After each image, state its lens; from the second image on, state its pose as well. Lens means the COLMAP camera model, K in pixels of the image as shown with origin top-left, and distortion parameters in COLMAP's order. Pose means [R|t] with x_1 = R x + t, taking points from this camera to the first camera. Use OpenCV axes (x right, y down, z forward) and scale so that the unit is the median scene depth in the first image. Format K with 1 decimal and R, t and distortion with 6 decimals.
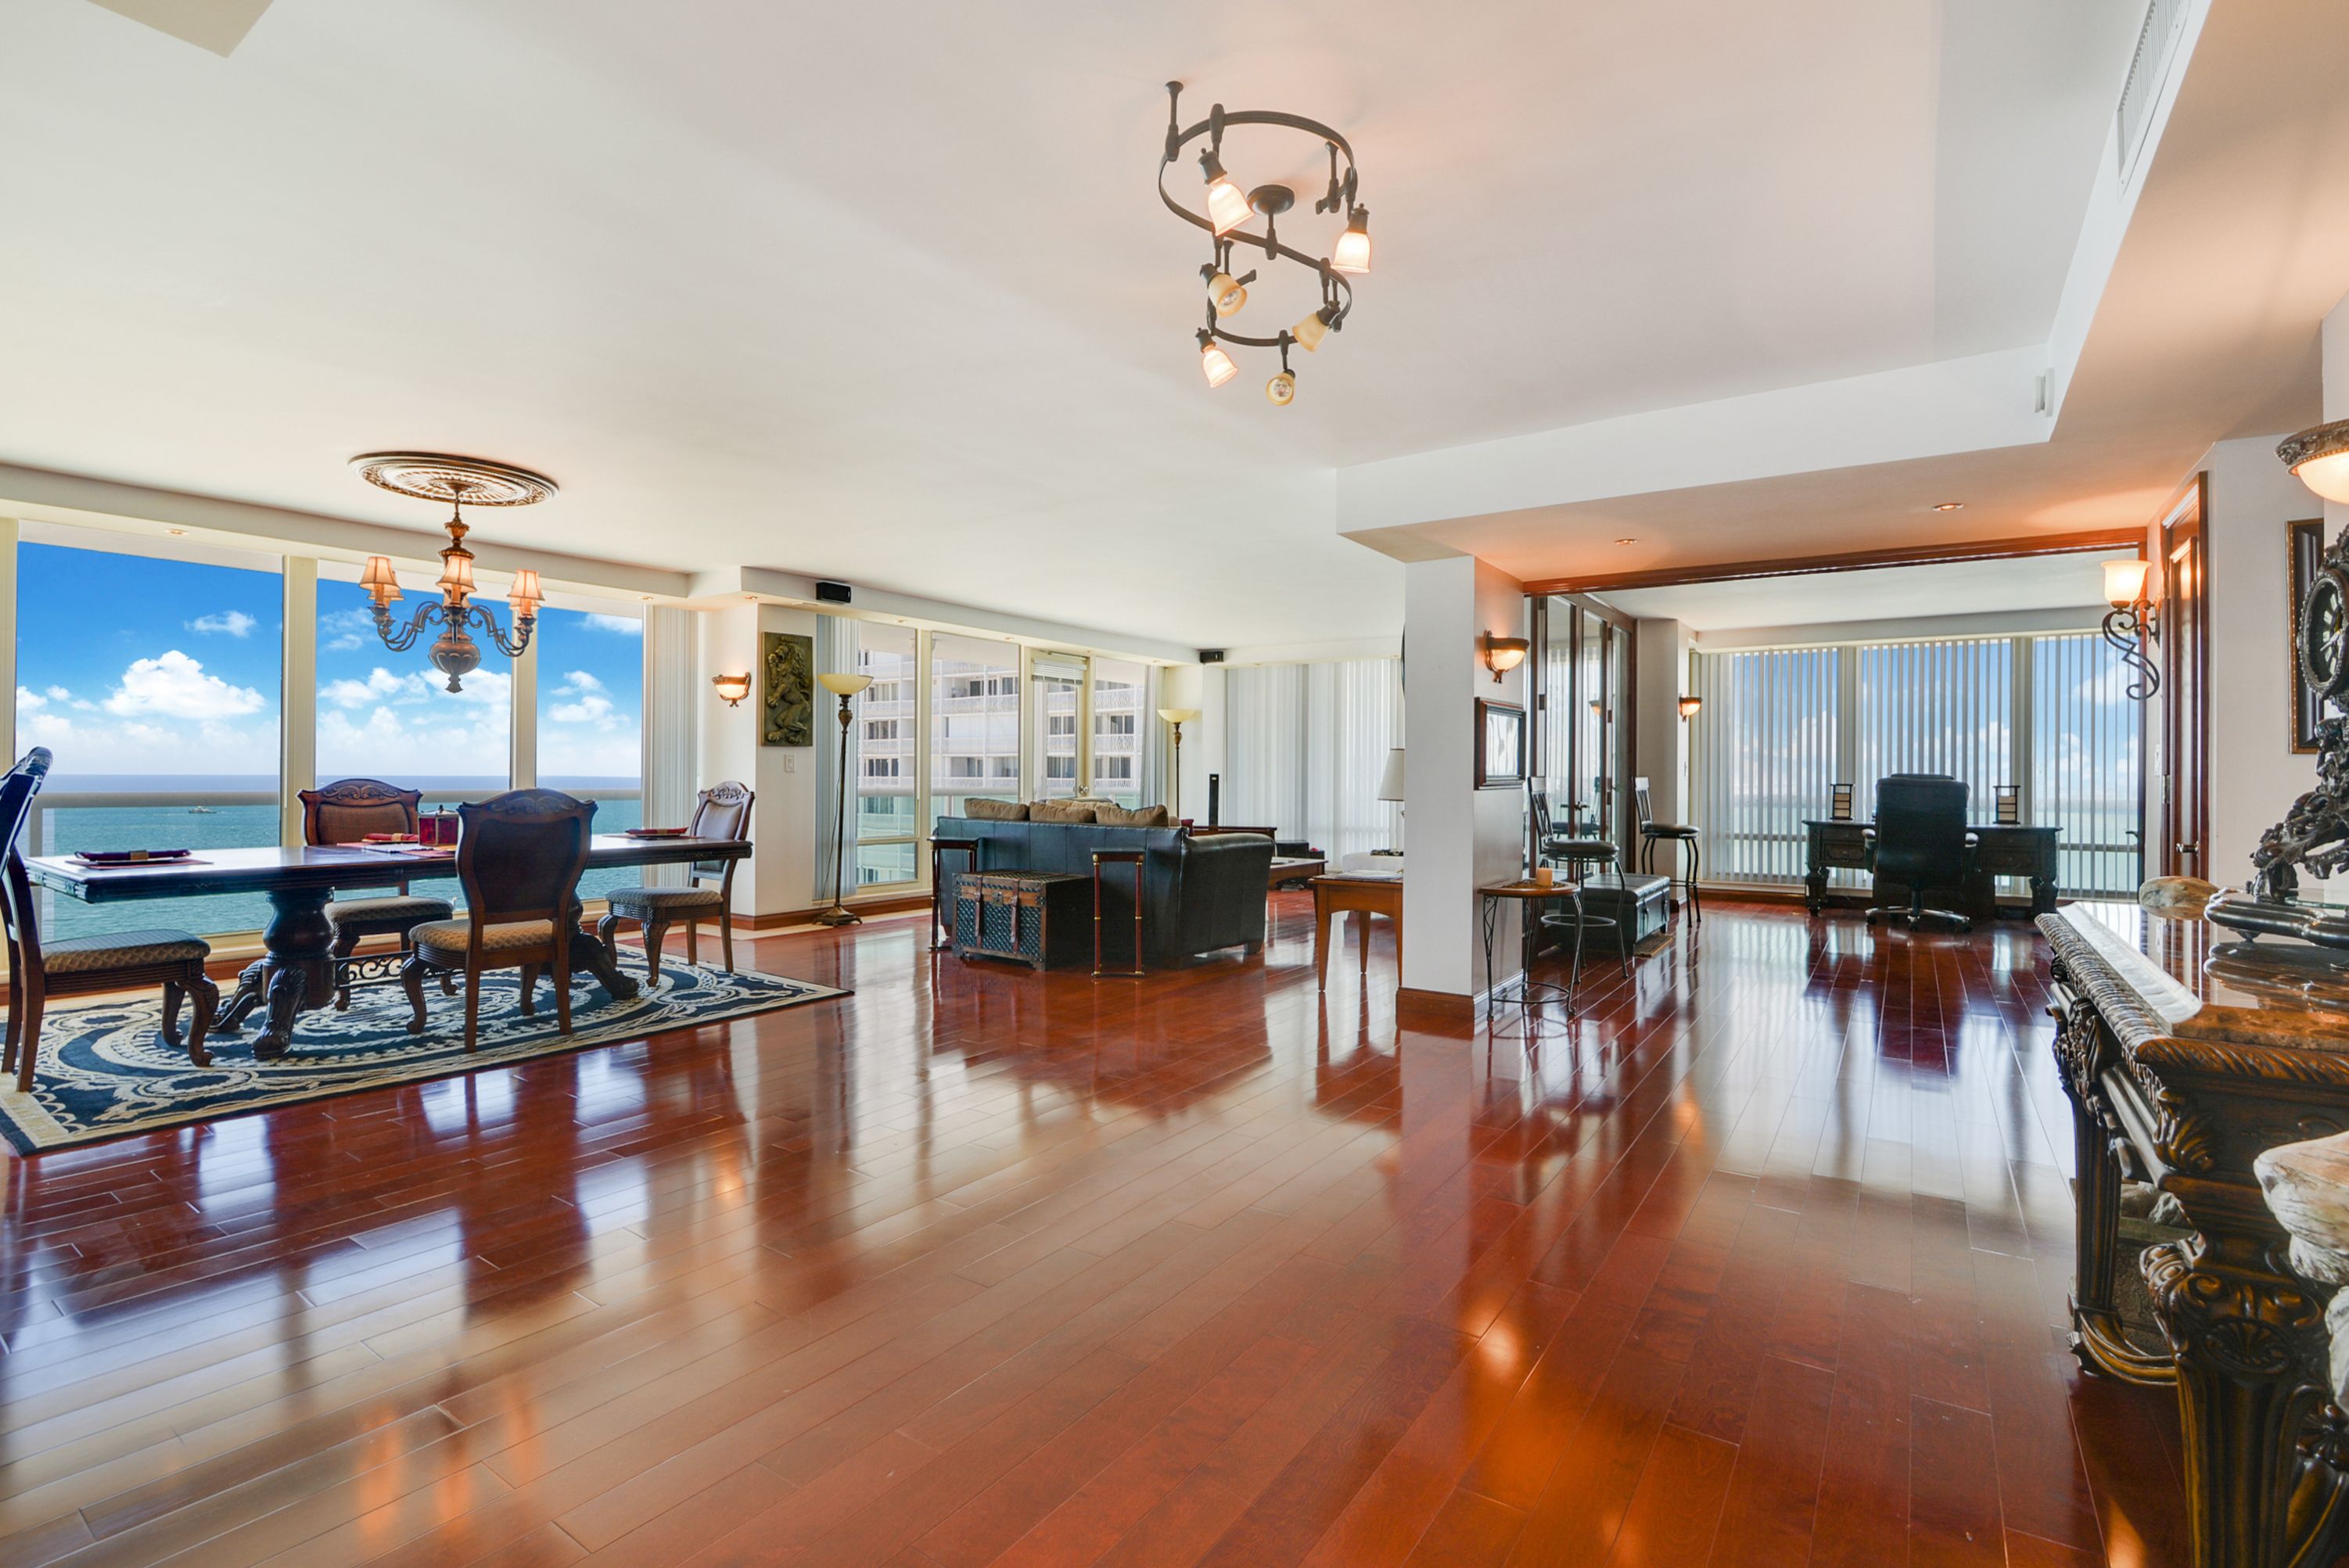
lens RADIAL K [[1083.3, 0, 1186.4], [0, 1083.3, 774.0], [0, 0, 1]] dist [0.000244, -0.015330]
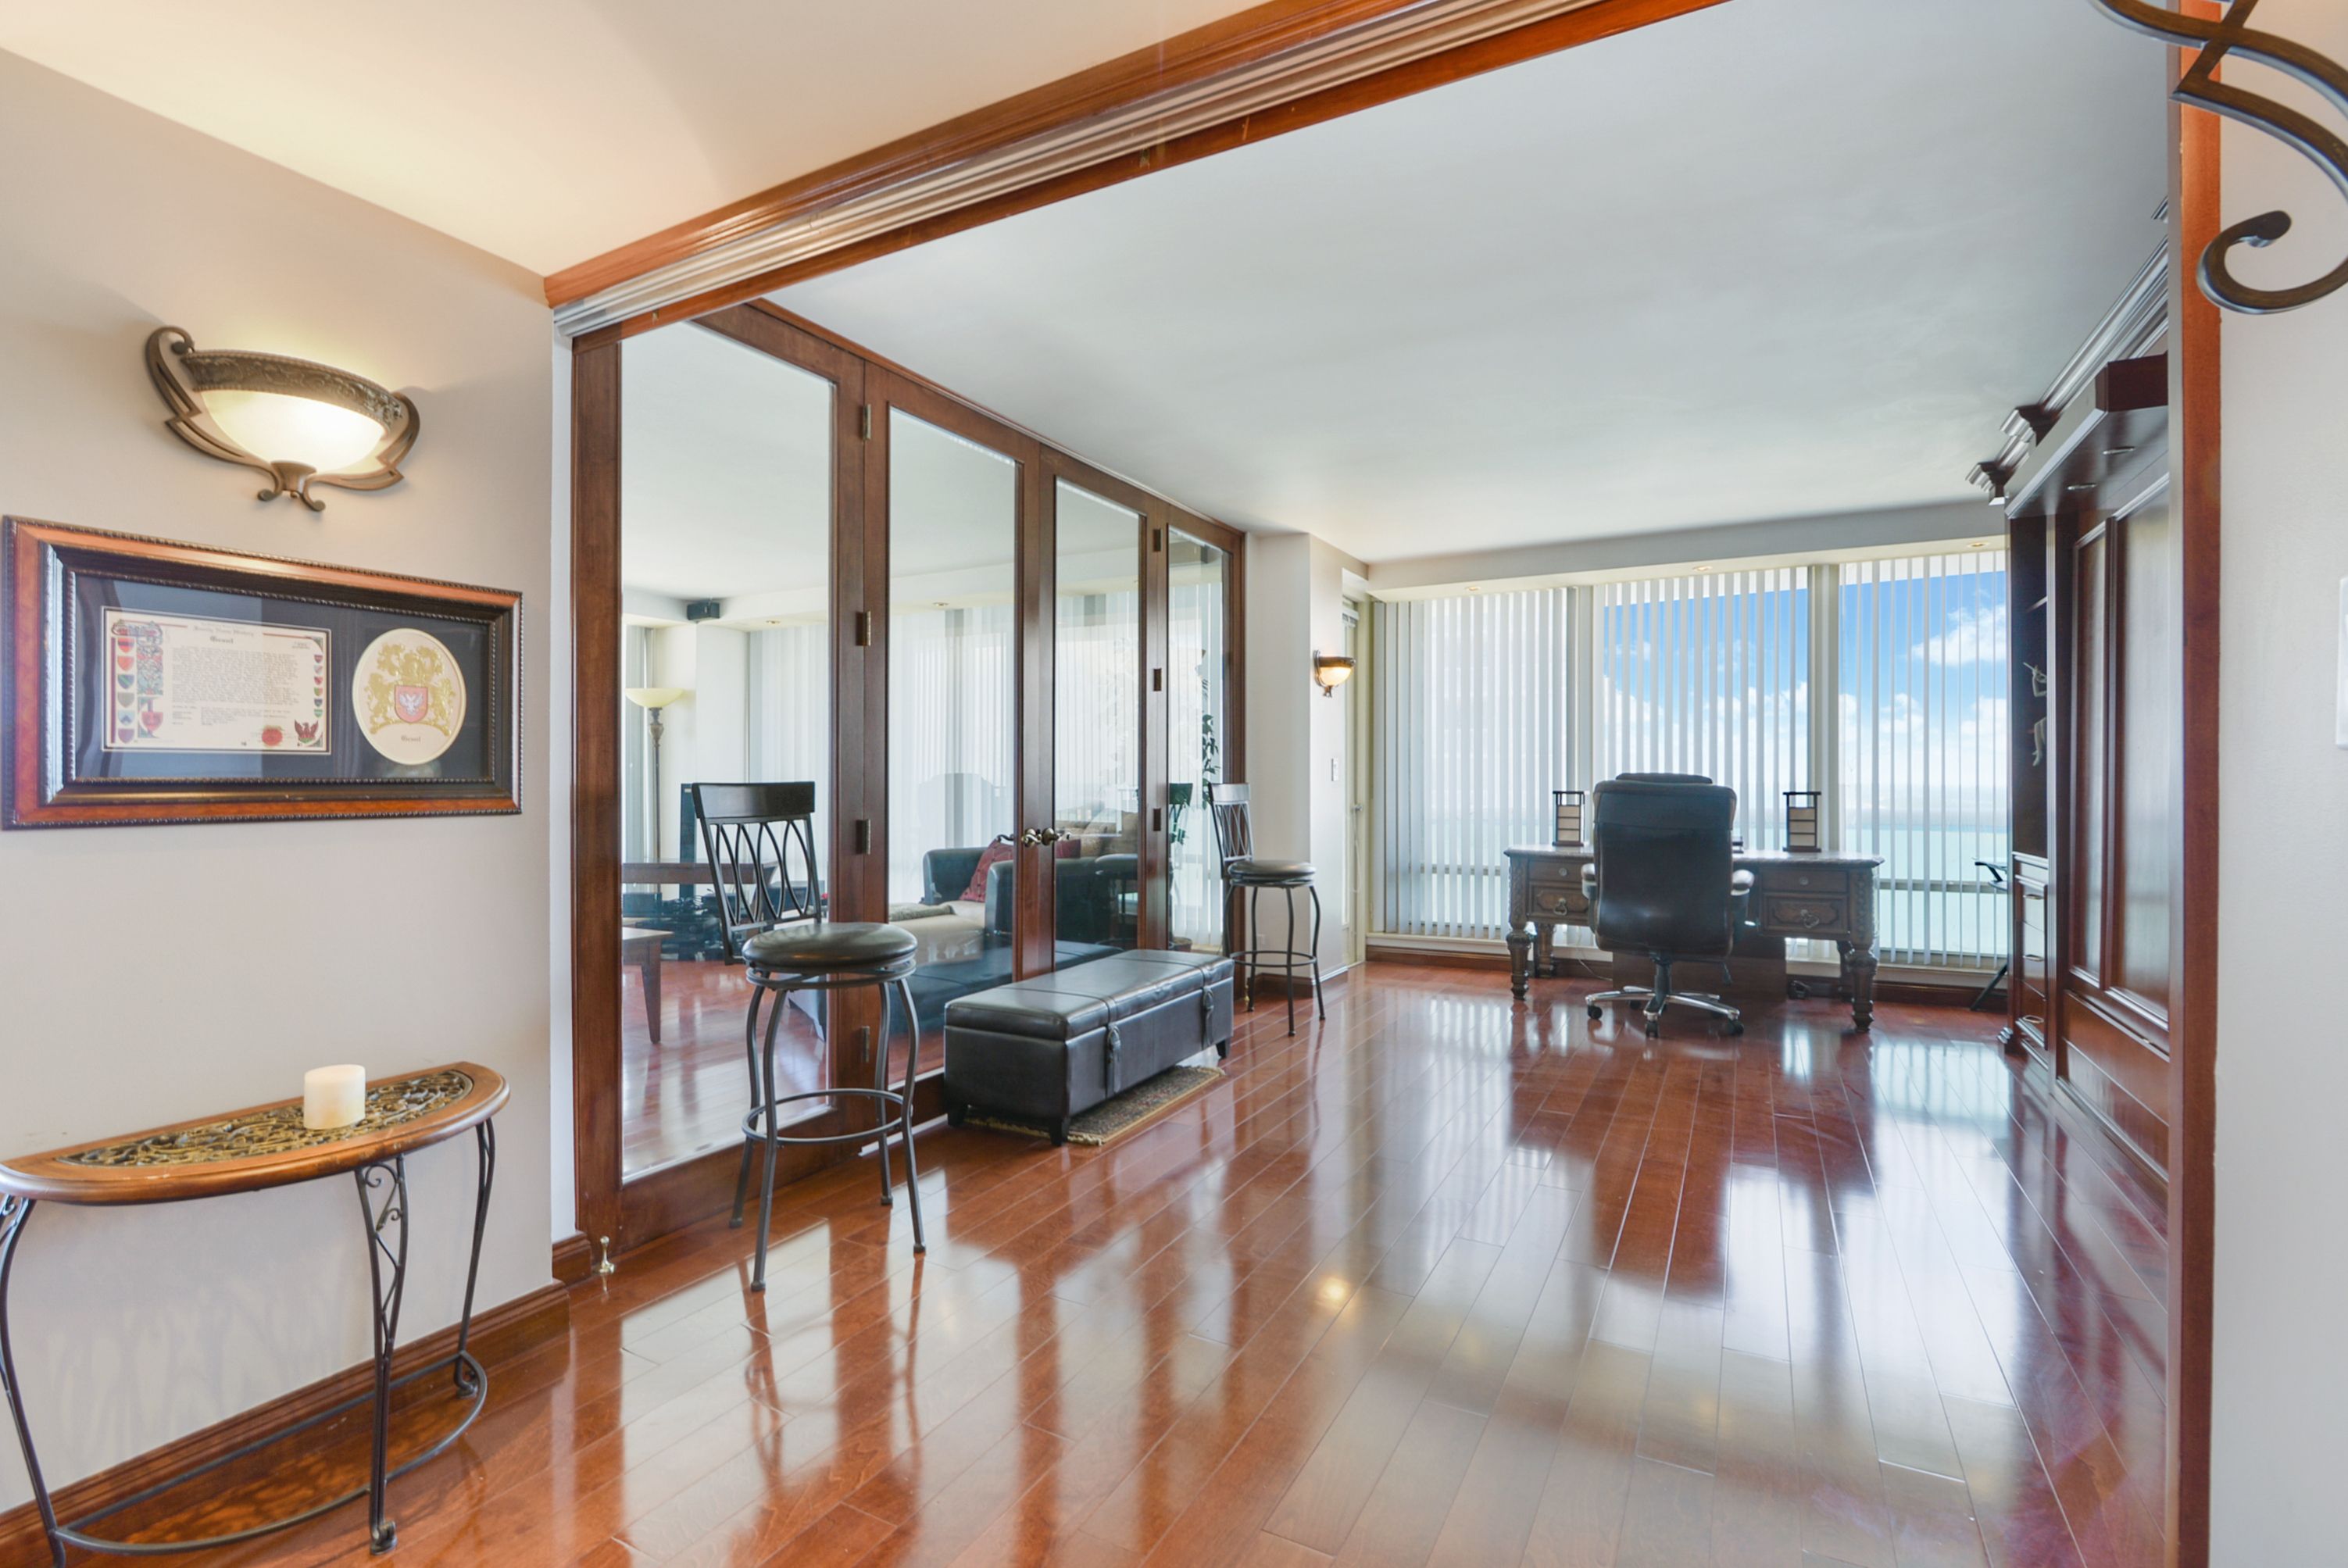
lens RADIAL K [[1071.9, 0, 1174.0], [0, 1071.9, 784.0], [0, 0, 1]] dist [0.001969, -0.047866]
pose [[0.996135, -0.009834, 0.087281, 0.337227], [0.009543, 0.999947, 0.003754, 0.000462], [-0.087313, -0.002906, 0.996177, 0.405182]]
